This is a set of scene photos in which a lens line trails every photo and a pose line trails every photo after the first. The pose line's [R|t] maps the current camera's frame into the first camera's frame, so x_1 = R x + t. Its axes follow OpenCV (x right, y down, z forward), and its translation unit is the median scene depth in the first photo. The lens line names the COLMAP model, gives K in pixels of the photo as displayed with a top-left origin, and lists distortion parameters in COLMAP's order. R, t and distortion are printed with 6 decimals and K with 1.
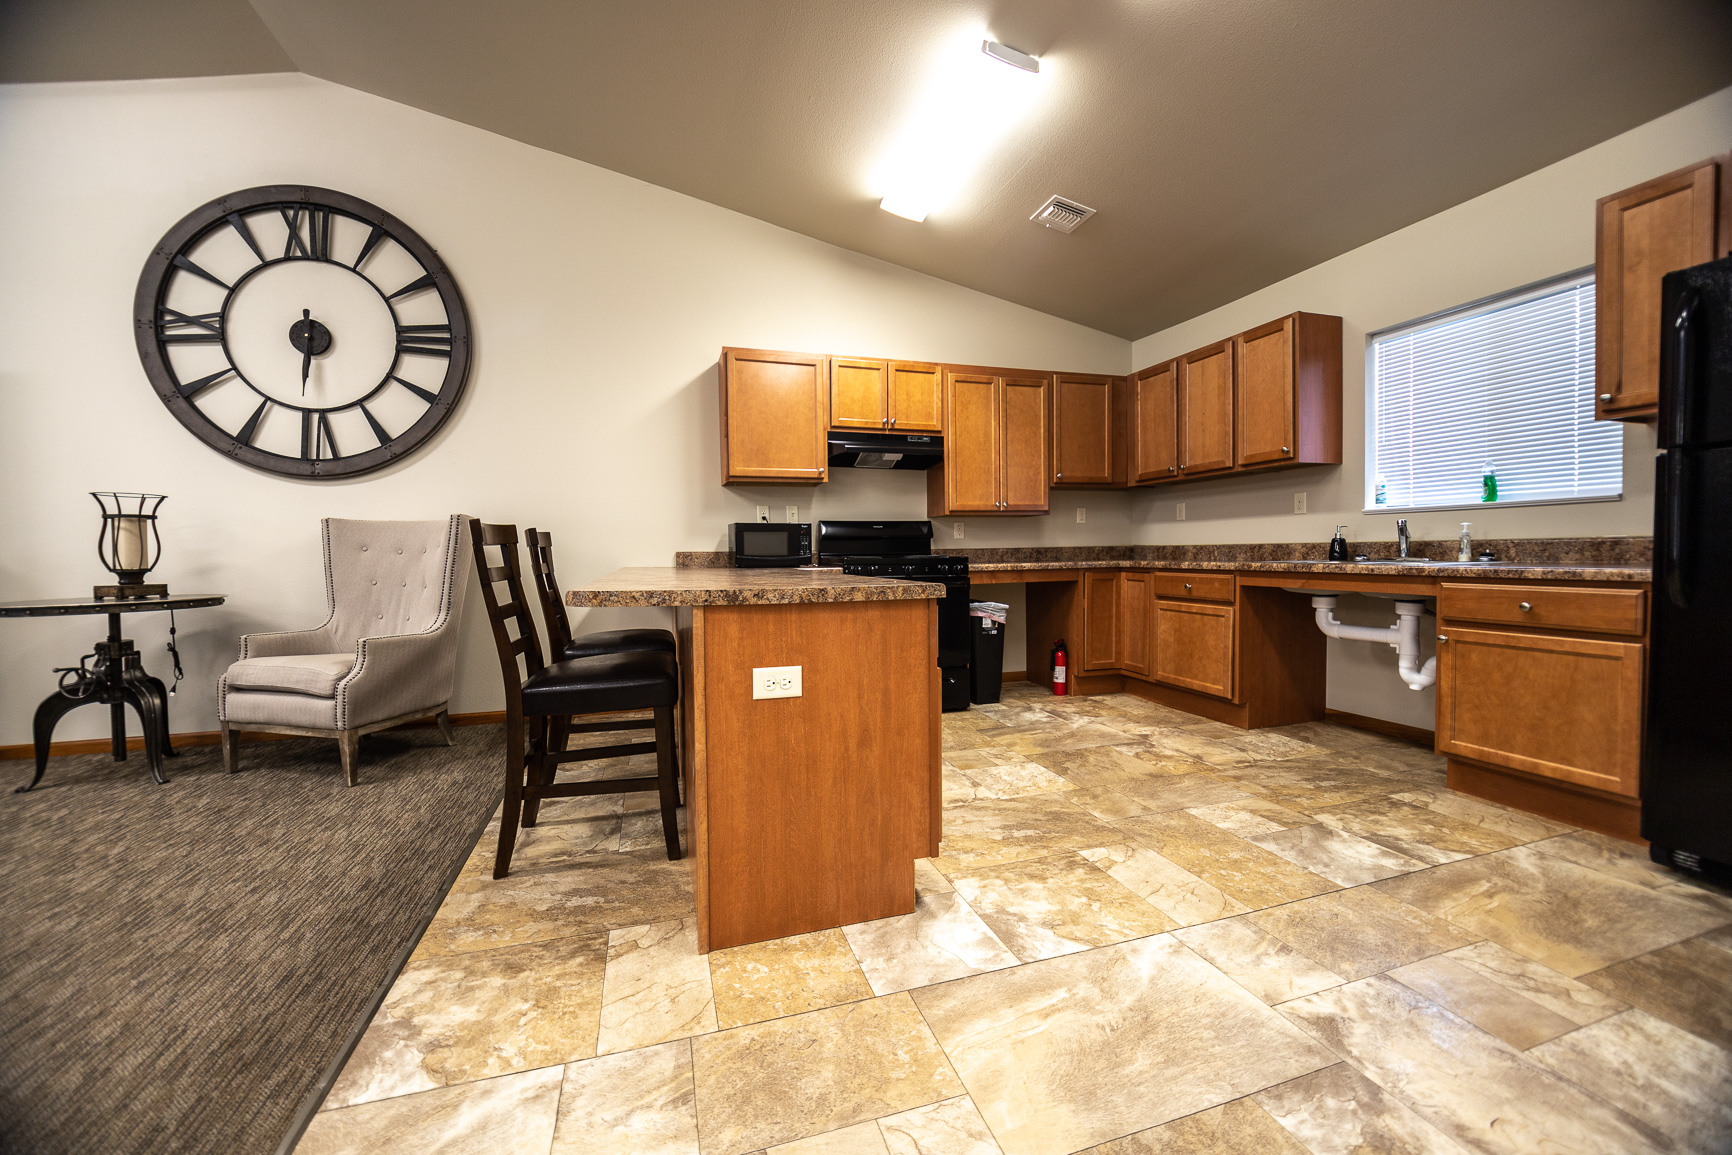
lens RADIAL K [[691.2, 0, 866.0], [0, 691.2, 577.5], [0, 0, 1]] dist [0.076373, 0.000051]
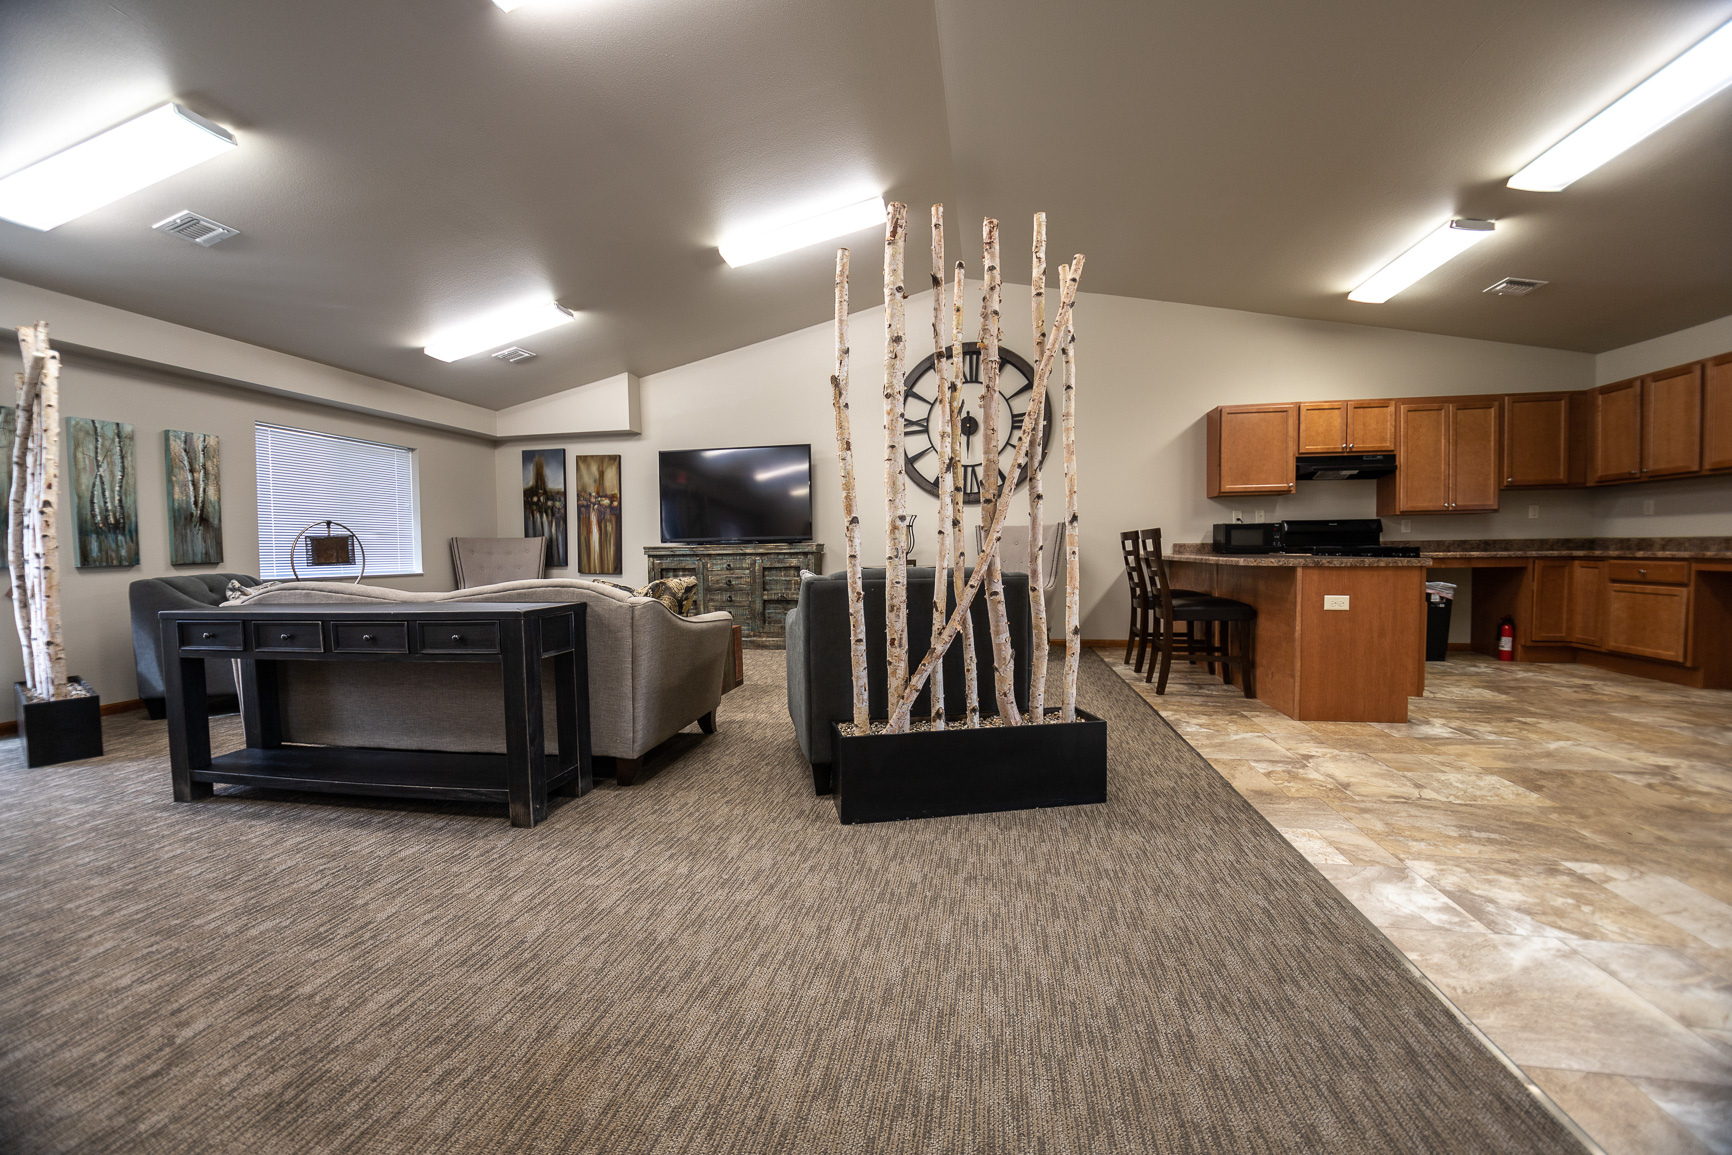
lens RADIAL K [[713.9, 0, 866.0], [0, 713.9, 577.5], [0, 0, 1]] dist [-0.000830, 0.000437]
pose [[0.894370, 0.020376, -0.446864, -0.175794], [-0.016332, 0.999783, 0.012901, 0.026397], [0.447030, -0.004240, 0.894509, -0.647085]]
